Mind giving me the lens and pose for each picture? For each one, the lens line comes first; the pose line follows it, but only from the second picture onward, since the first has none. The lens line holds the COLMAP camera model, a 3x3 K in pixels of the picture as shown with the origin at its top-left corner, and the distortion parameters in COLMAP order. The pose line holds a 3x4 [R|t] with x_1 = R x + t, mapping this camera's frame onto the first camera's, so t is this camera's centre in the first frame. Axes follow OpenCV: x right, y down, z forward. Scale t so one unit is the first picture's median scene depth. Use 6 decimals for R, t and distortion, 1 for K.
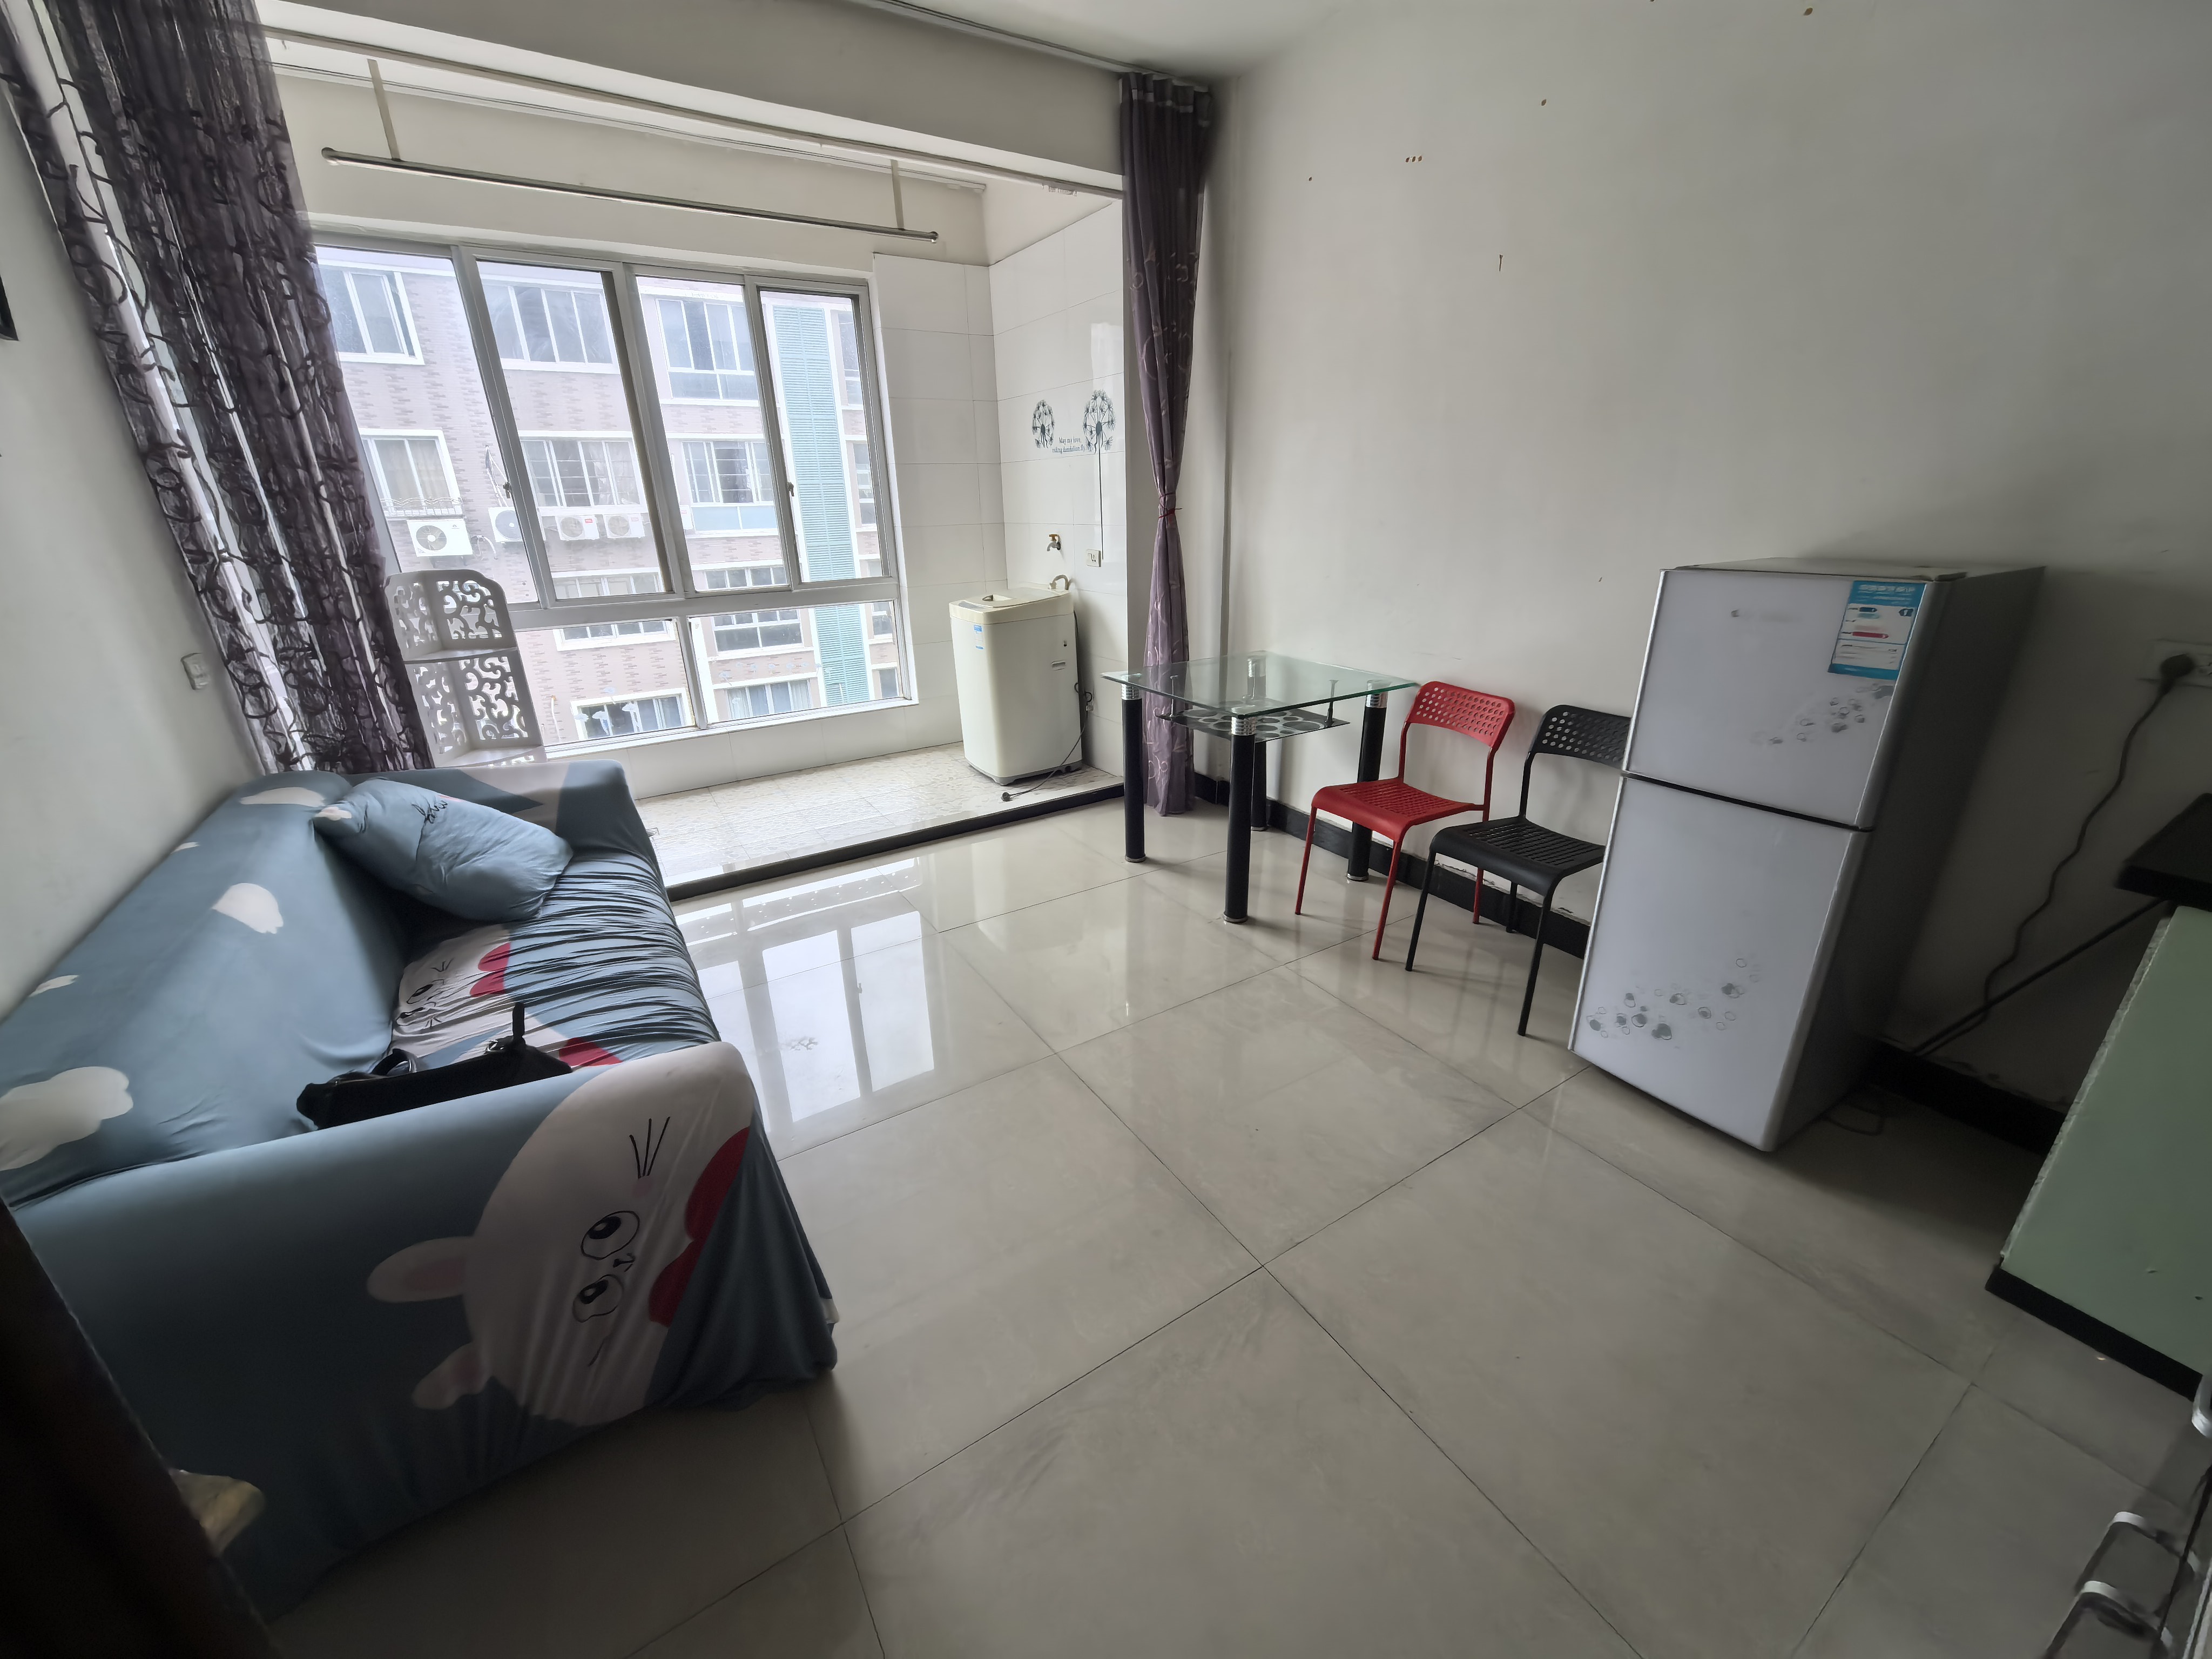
lens RADIAL K [[880.8, 0, 1127.4], [0, 880.8, 830.2], [0, 0, 1]] dist [-0.013255, 0.002060]
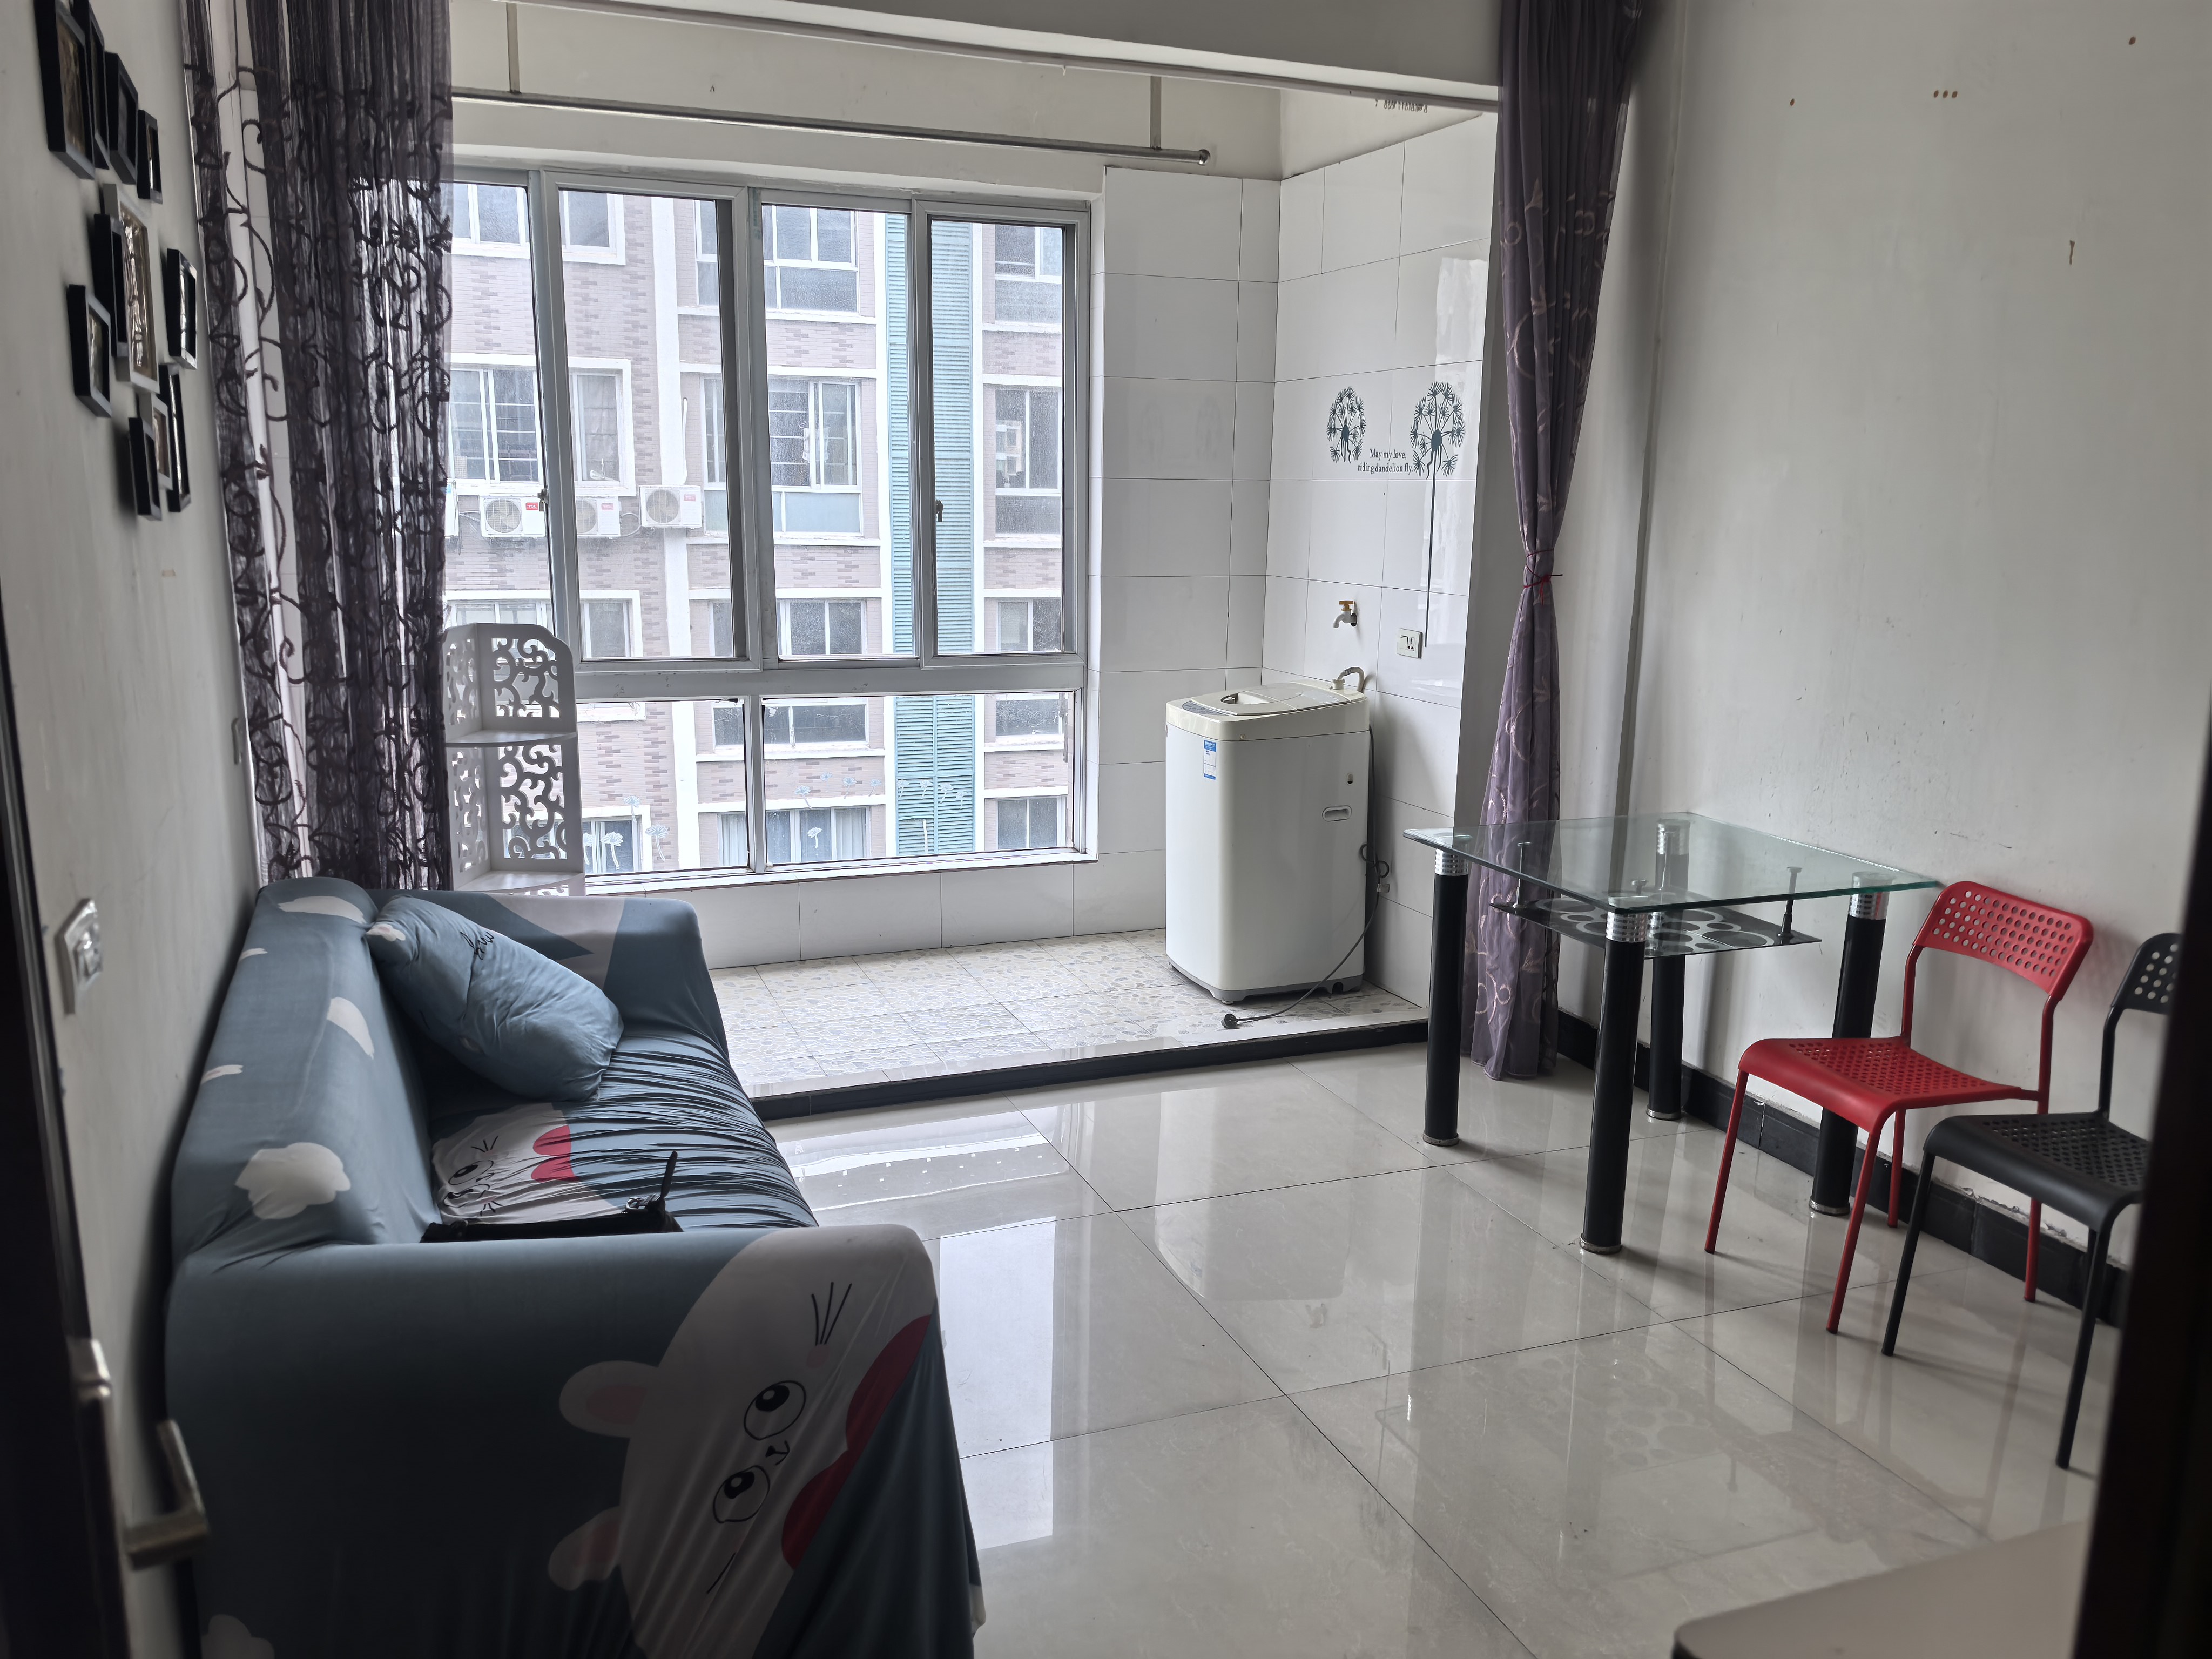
lens RADIAL K [[1769.2, 0, 1108.5], [0, 1769.2, 847.8], [0, 0, 1]] dist [0.038090, -0.036919]
pose [[0.976855, 0.072903, -0.201097, 0.019309], [-0.104739, 0.982735, -0.152515, 0.051432], [0.186506, 0.170048, 0.967626, -0.269478]]
